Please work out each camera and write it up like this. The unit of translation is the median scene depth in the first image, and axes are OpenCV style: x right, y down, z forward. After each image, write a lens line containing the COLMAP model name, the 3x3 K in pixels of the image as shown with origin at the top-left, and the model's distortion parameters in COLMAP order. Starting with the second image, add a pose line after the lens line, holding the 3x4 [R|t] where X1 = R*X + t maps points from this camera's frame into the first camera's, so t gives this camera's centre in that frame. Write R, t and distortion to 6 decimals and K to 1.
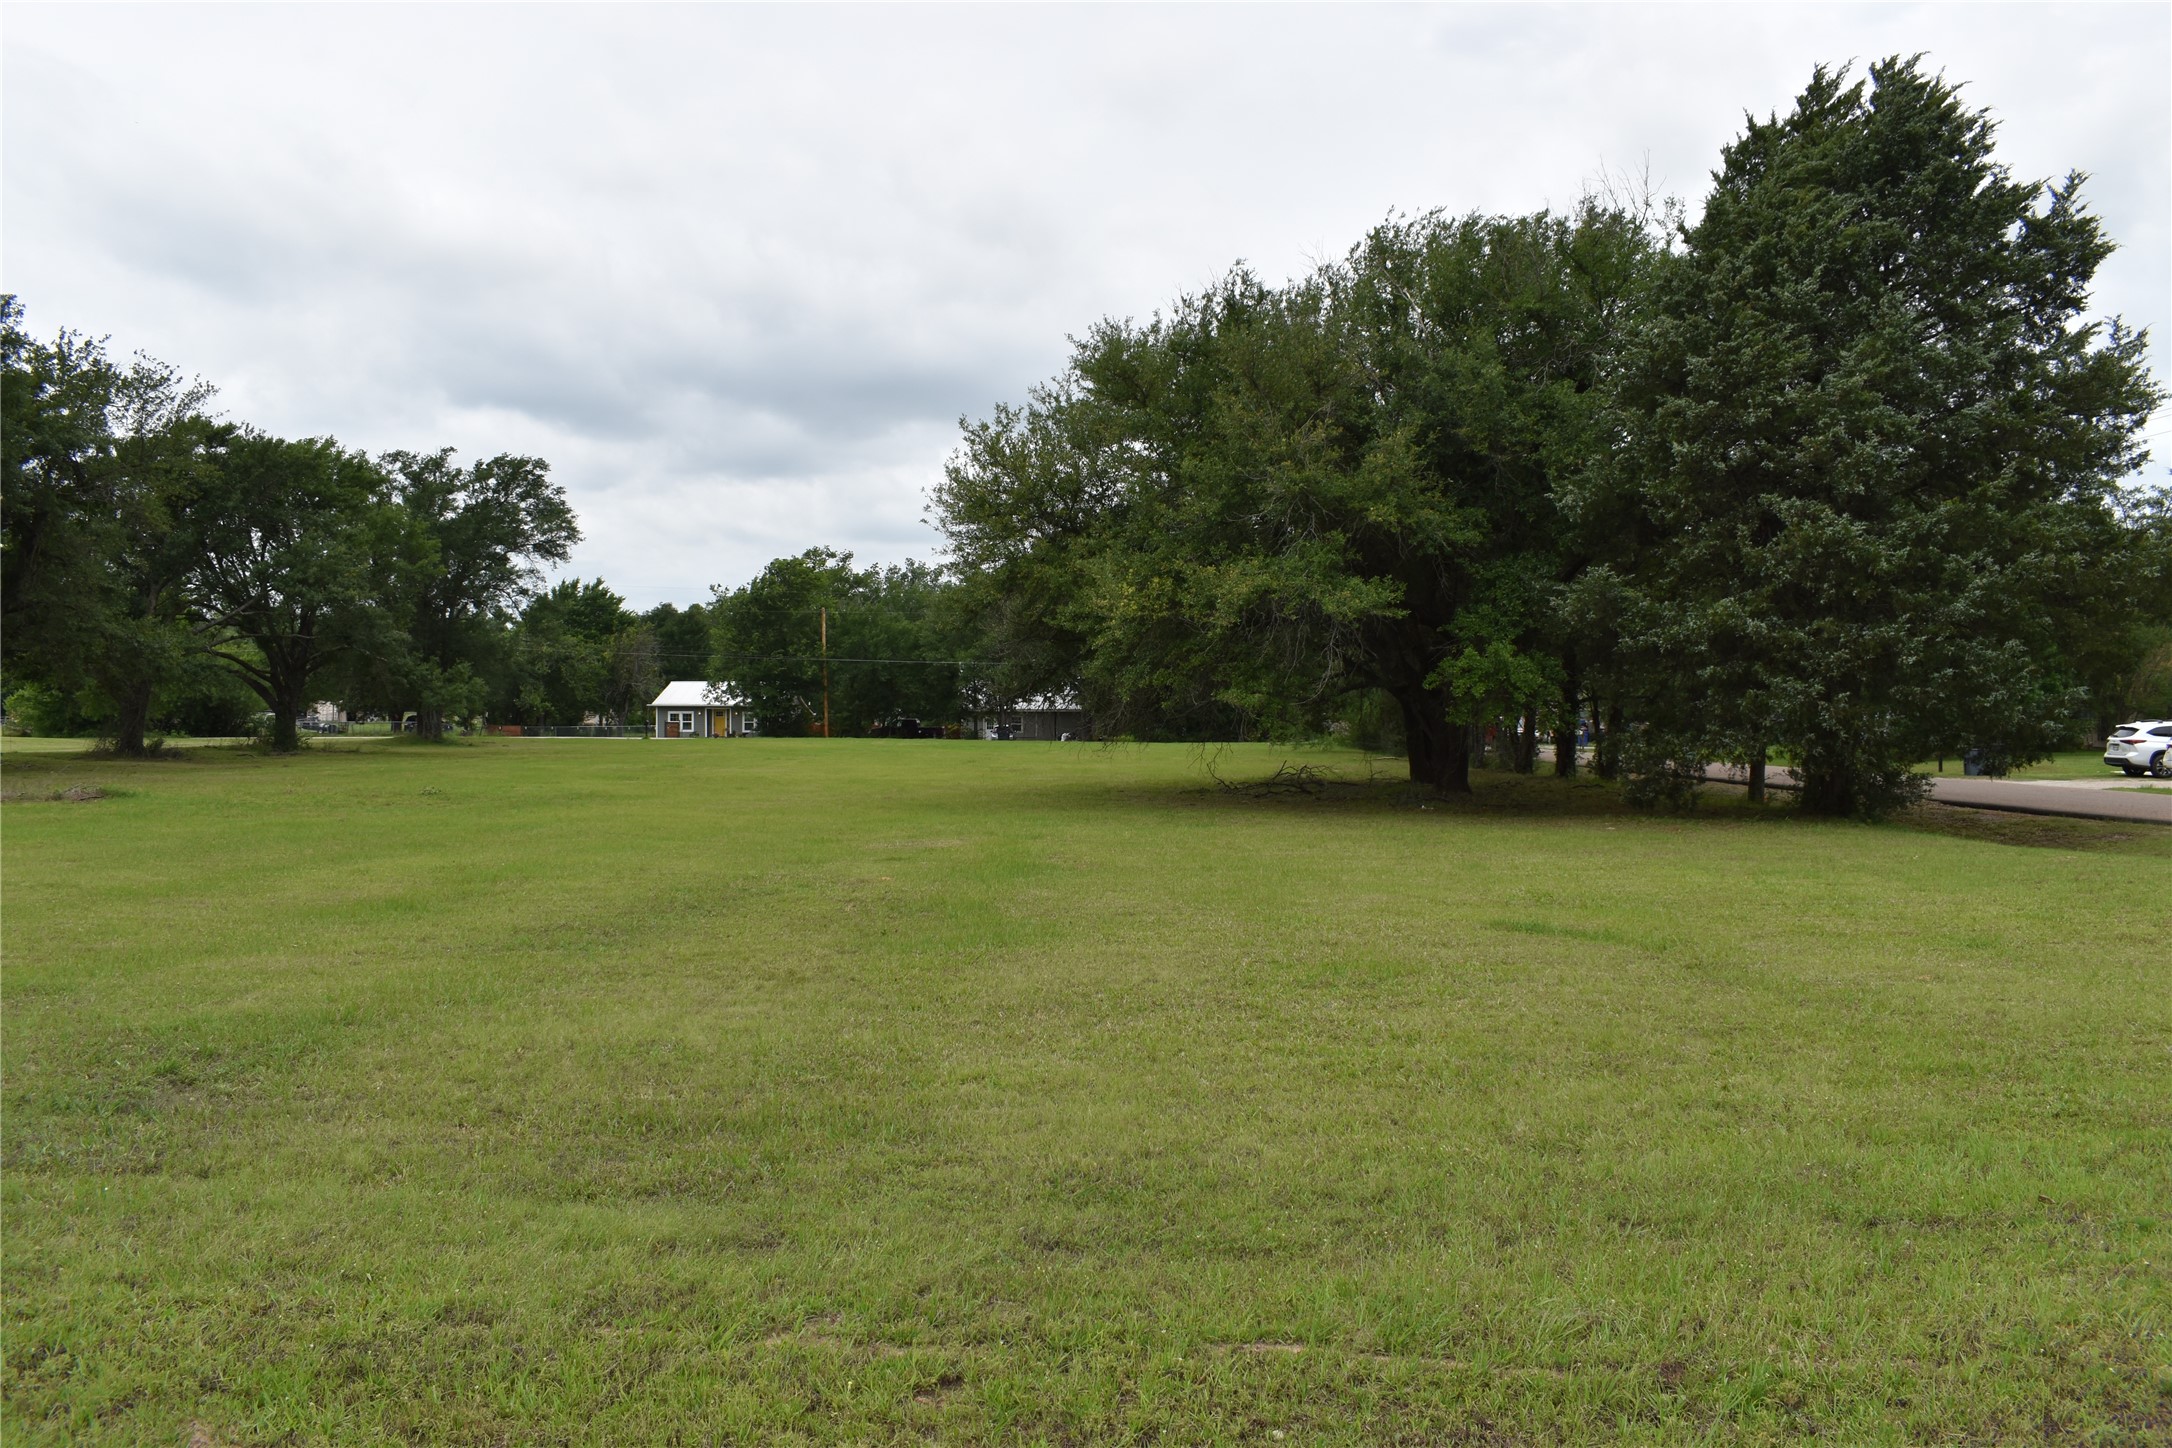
lens RADIAL K [[1685.5, 0, 1078.5], [0, 1685.5, 726.9], [0, 0, 1]] dist [-0.108214, 0.022415]
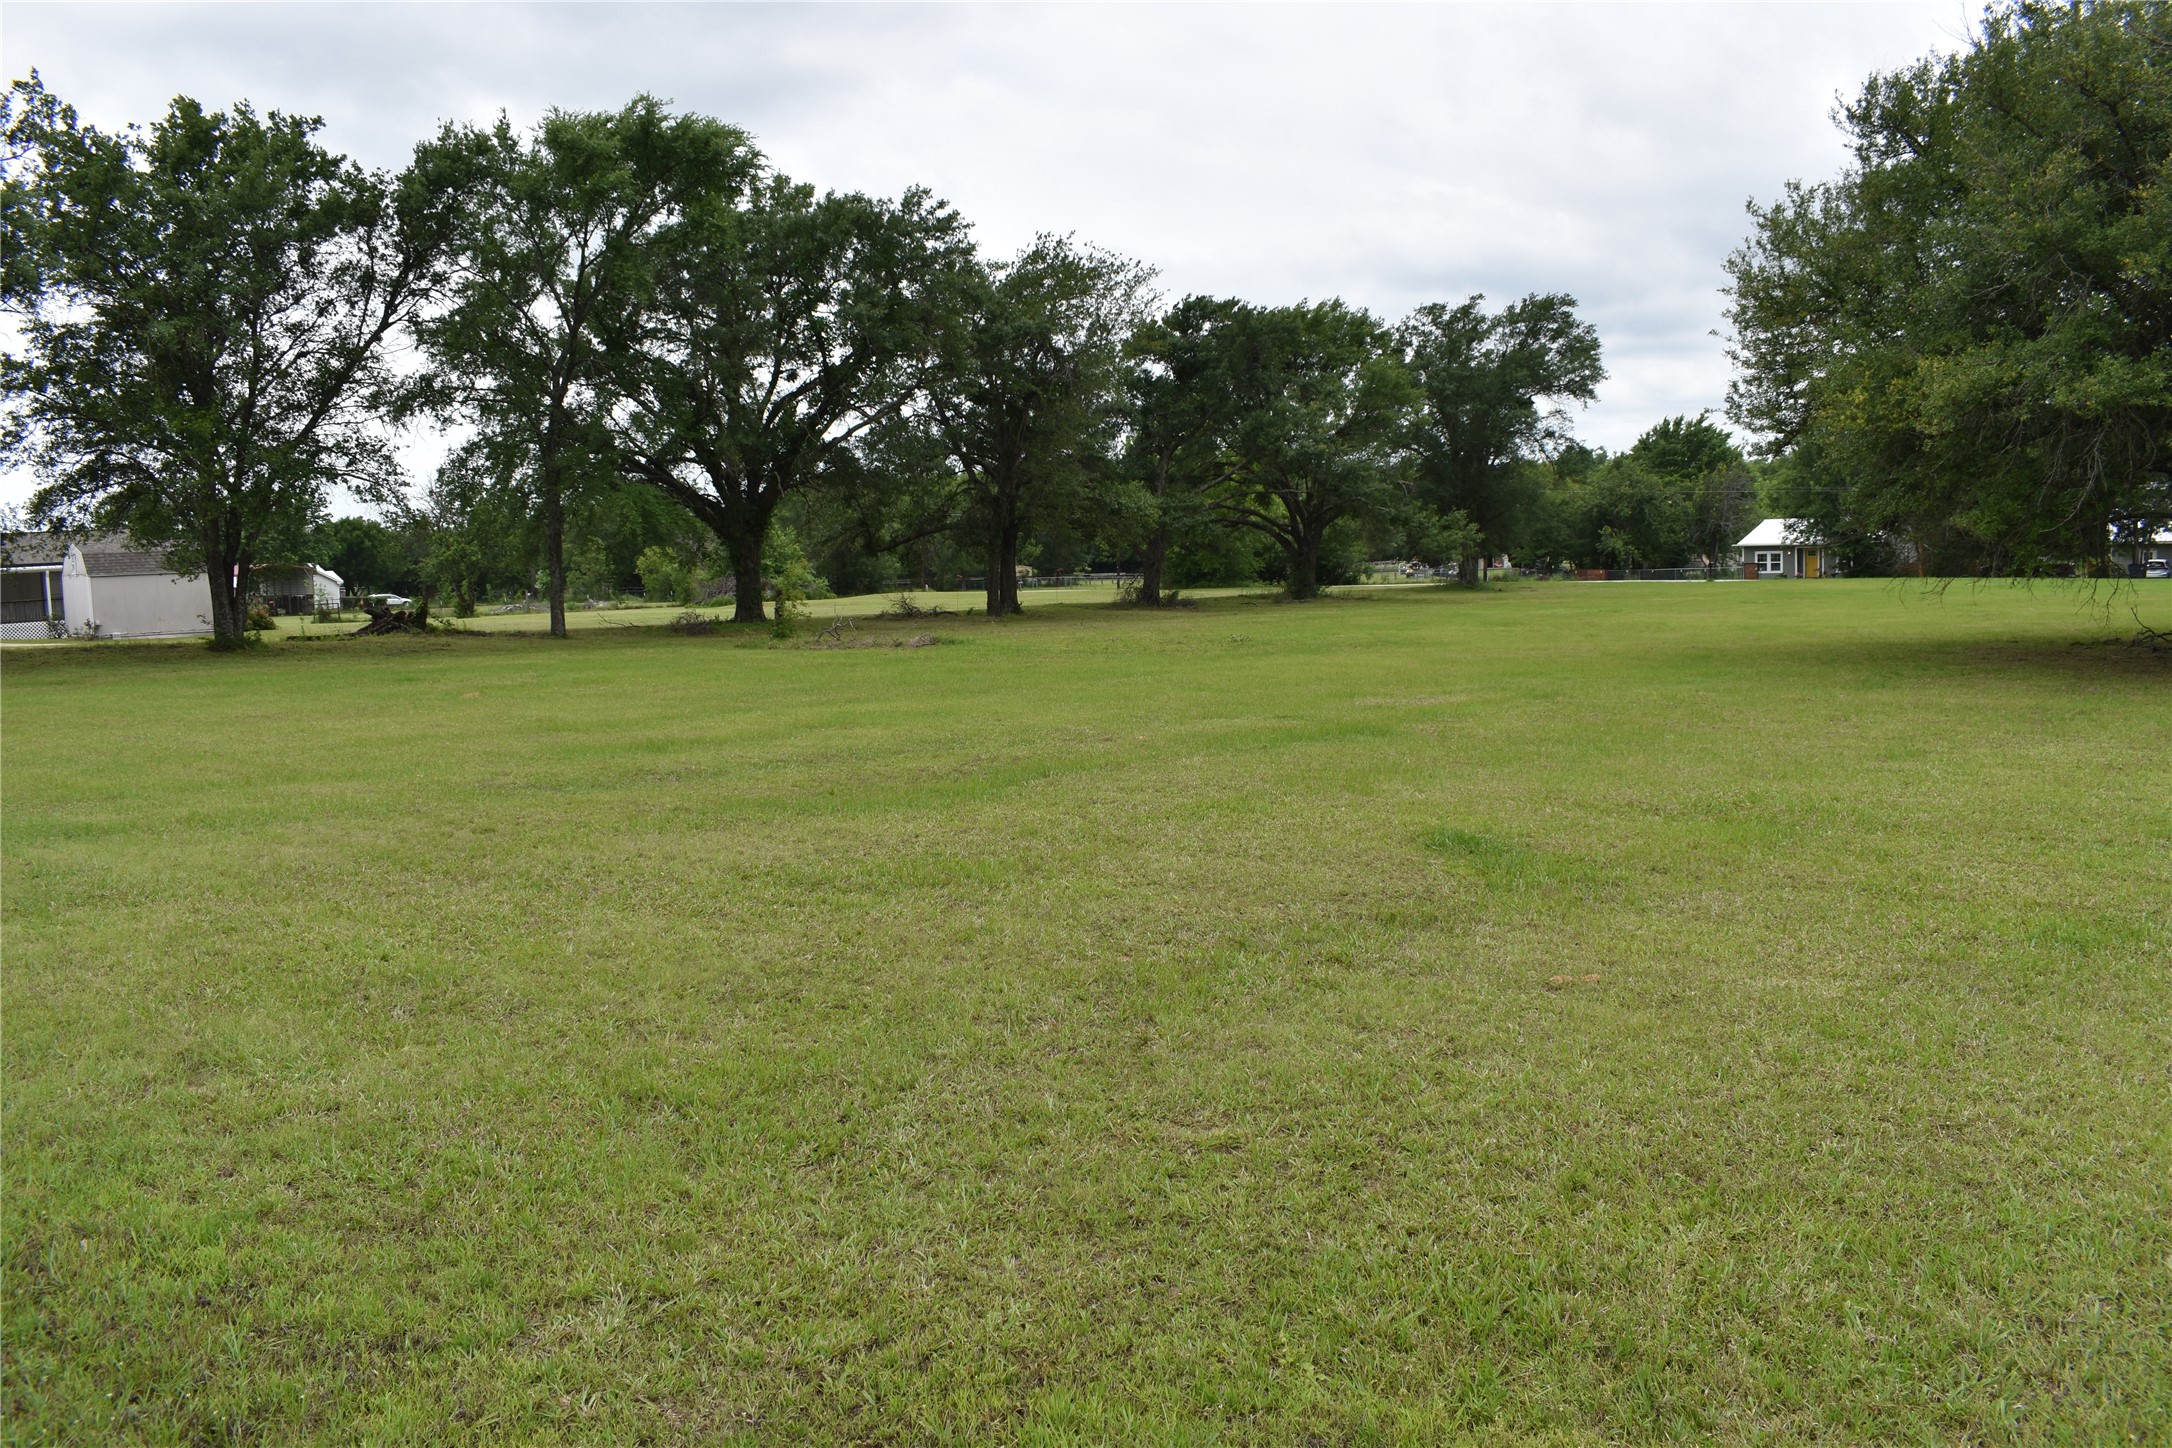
lens RADIAL K [[1685.5, 0, 1078.5], [0, 1685.5, 726.9], [0, 0, 1]] dist [-0.108214, 0.022415]
pose [[0.766848, 0.036903, -0.640767, 0.214459], [0.023648, 0.996043, 0.085665, 0.001165], [0.641393, -0.080845, 0.762941, 0.123177]]
